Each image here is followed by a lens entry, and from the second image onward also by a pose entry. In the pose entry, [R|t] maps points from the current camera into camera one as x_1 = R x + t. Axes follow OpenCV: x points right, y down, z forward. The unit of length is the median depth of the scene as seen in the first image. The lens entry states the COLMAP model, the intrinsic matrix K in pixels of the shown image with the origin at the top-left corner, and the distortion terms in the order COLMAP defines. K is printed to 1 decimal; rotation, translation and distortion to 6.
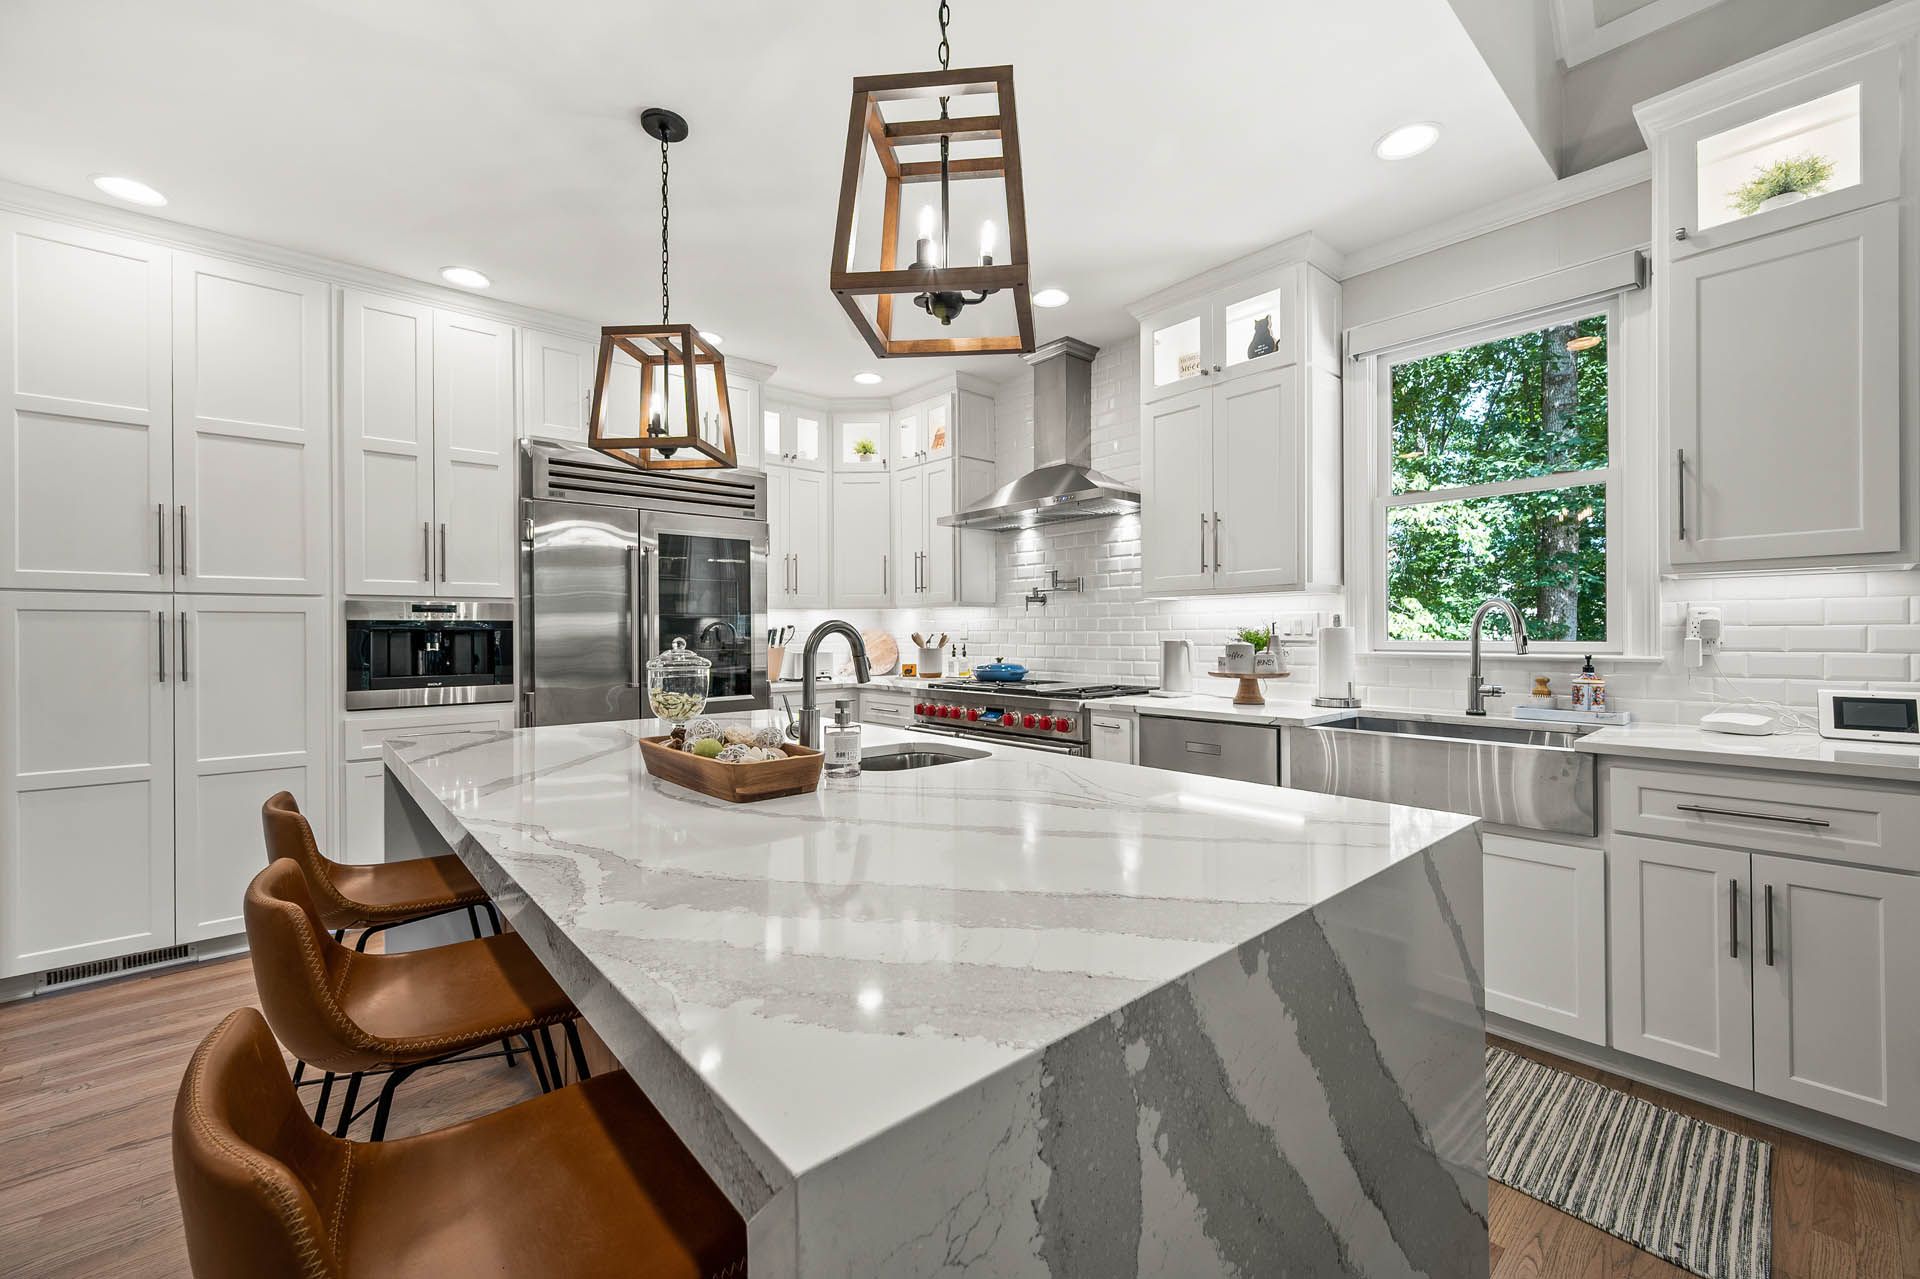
lens RADIAL K [[773.1, 0, 974.6], [0, 773.1, 627.9], [0, 0, 1]] dist [0.001852, 0.000211]
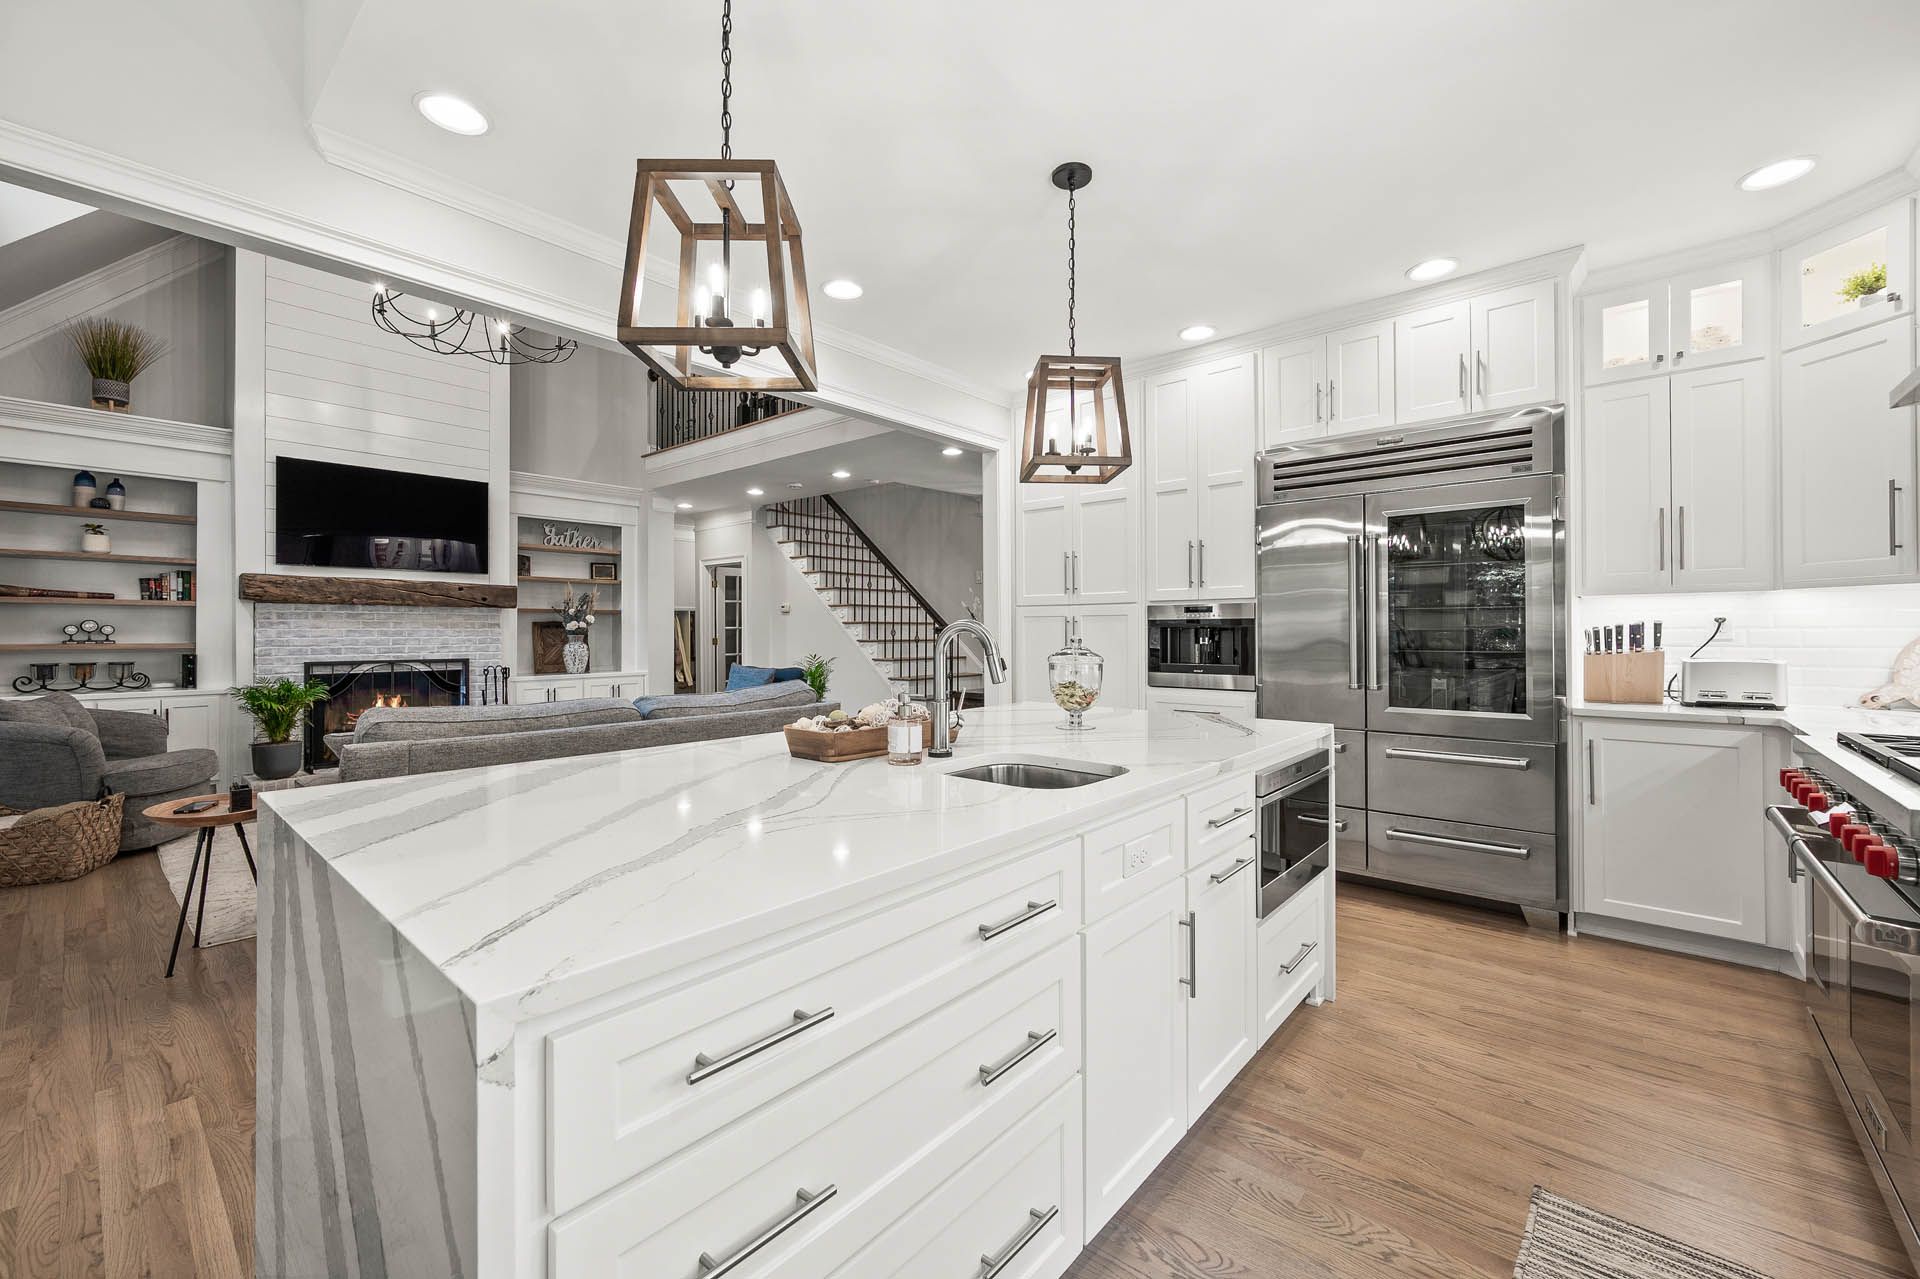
lens RADIAL K [[764.8, 0, 963.7], [0, 764.8, 625.8], [0, 0, 1]] dist [-0.000188, -0.000046]
pose [[0.127051, -0.001035, -0.991896, 0.458350], [0.006126, 0.999981, -0.000259, -0.001025], [0.991877, -0.006043, 0.127055, 0.478839]]
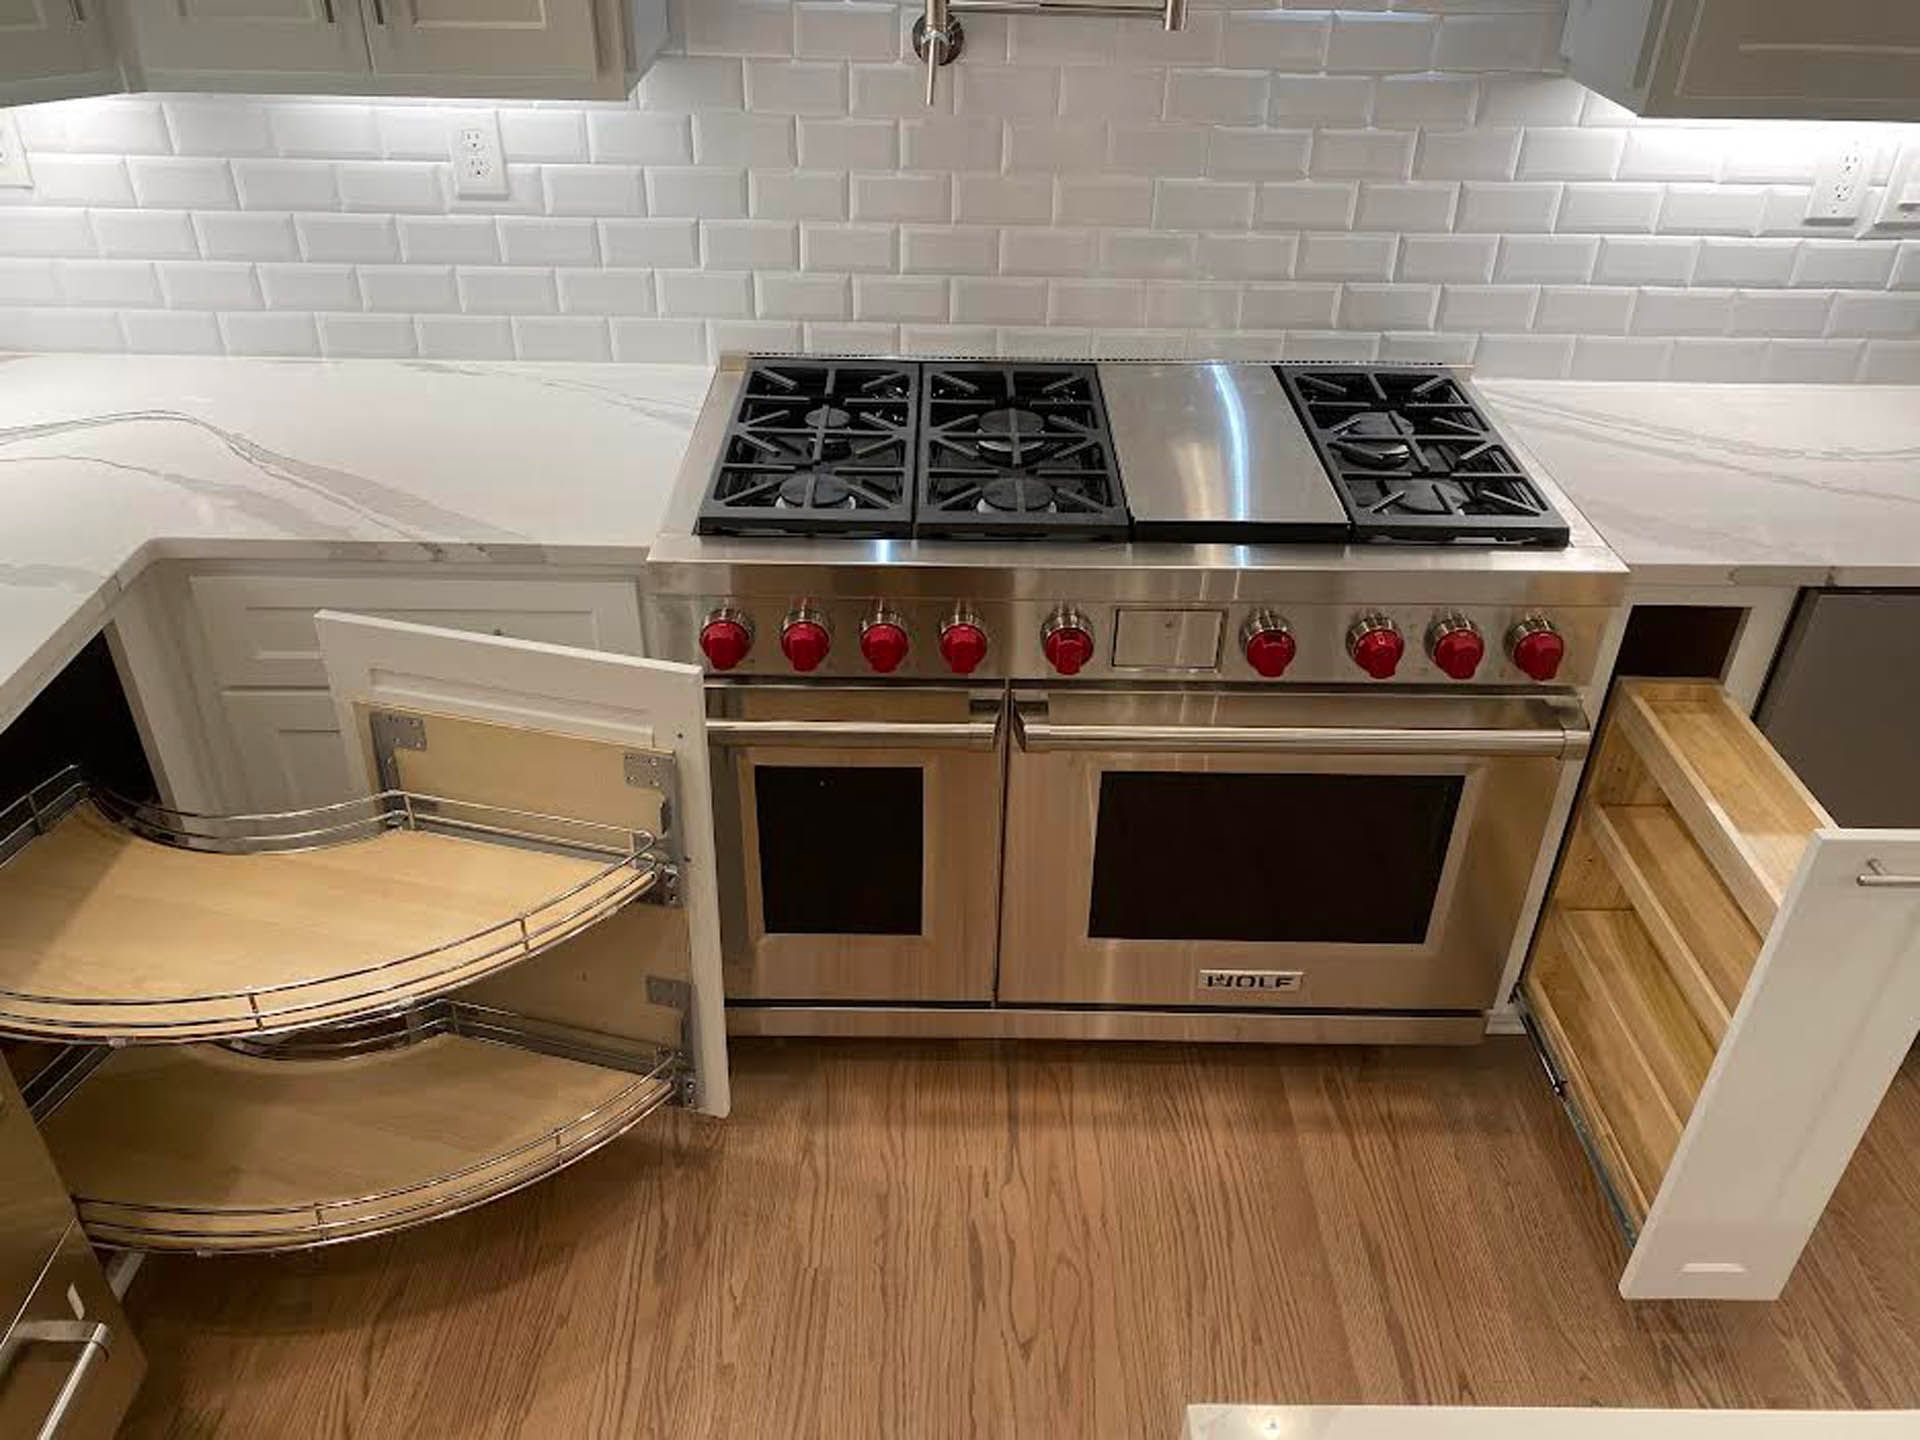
lens RADIAL K [[1482.6, 0, 960.0], [0, 1482.6, 720.0], [0, 0, 1]] dist [0.001540, 0.002658]
pose [[0.665889, -0.398163, 0.630918, -0.392256], [-0.023897, 0.833860, 0.551458, -0.155203], [-0.745668, -0.382287, 0.545743, 0.867506]]
